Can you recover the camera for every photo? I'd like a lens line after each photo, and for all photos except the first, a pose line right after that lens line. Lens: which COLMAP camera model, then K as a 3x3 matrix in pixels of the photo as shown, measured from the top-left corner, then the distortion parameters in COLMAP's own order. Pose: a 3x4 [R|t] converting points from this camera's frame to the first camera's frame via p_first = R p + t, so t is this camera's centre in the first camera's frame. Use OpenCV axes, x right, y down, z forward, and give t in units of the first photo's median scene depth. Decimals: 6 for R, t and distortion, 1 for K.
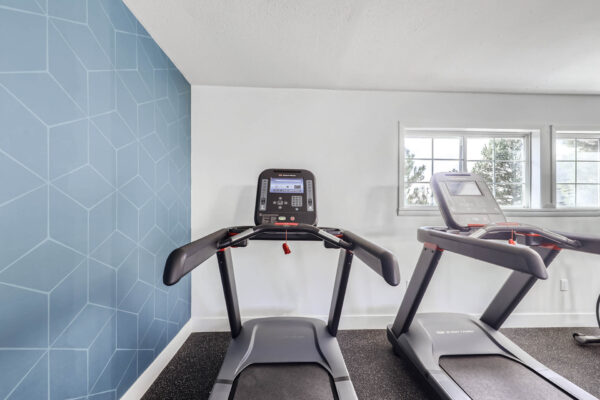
lens RADIAL K [[249.0, 0, 302.8], [0, 249.0, 204.7], [0, 0, 1]] dist [0.002789, -0.000517]
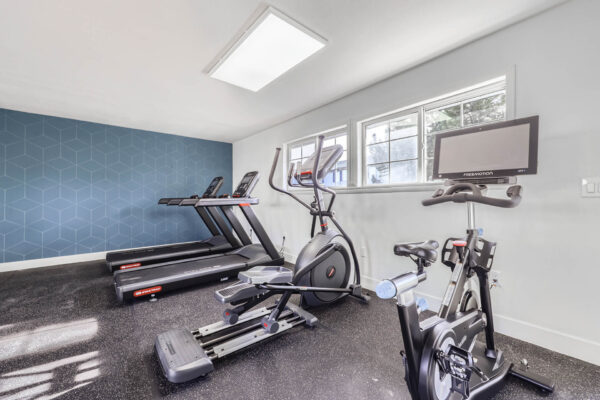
lens RADIAL K [[249.0, 0, 300.6], [0, 249.0, 200.8], [0, 0, 1]] dist [0.002789, -0.000517]
pose [[0.602373, -0.002039, -0.798212, 2.908933], [0.013671, 0.999876, 0.007763, 0.115151], [0.798098, -0.015589, 0.602326, 0.075434]]
